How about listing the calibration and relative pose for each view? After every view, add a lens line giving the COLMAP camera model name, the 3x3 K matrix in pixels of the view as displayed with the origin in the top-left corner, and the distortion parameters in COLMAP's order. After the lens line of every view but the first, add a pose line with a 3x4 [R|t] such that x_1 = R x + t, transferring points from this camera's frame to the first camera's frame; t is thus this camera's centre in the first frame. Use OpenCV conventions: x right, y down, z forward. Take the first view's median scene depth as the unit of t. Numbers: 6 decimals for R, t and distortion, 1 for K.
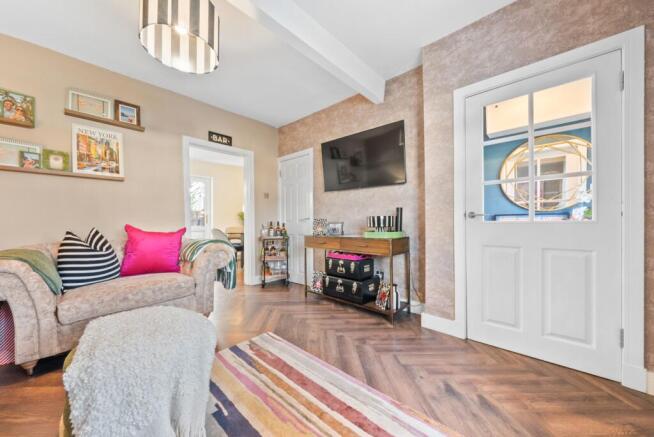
lens RADIAL K [[235.8, 0, 325.5], [0, 235.8, 222.0], [0, 0, 1]] dist [-0.001542, -0.000113]
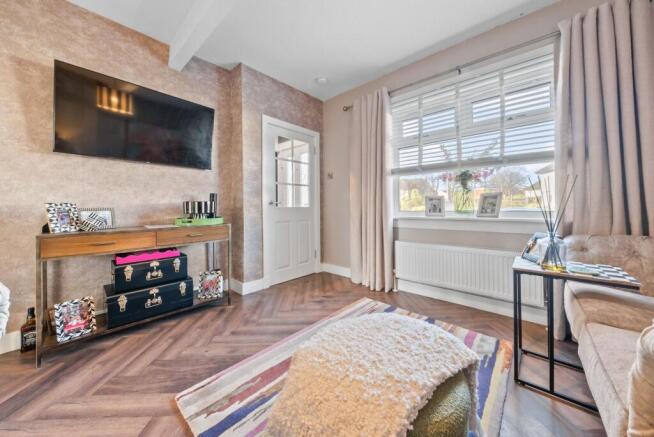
lens RADIAL K [[232.6, 0, 314.9], [0, 232.6, 206.7], [0, 0, 1]] dist [-0.000341, -0.000063]
pose [[0.023620, 0.007290, 0.999694, -0.718280], [0.007395, 0.999945, -0.007467, 0.005712], [-0.999694, 0.007569, 0.023565, 0.568990]]
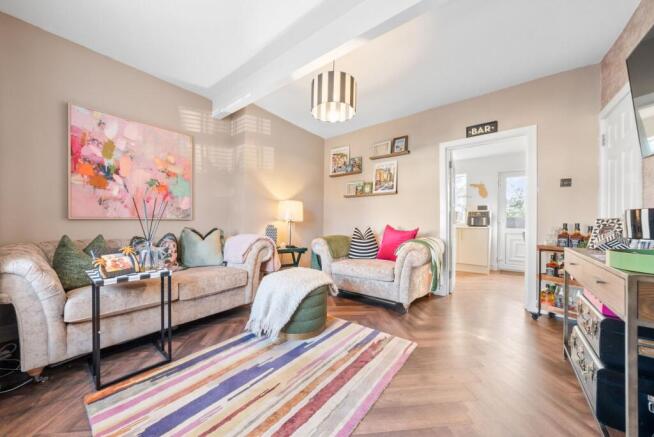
lens RADIAL K [[235.8, 0, 325.5], [0, 235.8, 222.0], [0, 0, 1]] dist [-0.001542, -0.000113]
pose [[0.080884, 0.000557, -0.996723, 0.568724], [-0.007758, 0.999970, -0.000070, -0.000648], [0.996693, 0.007738, 0.080886, 0.507210]]
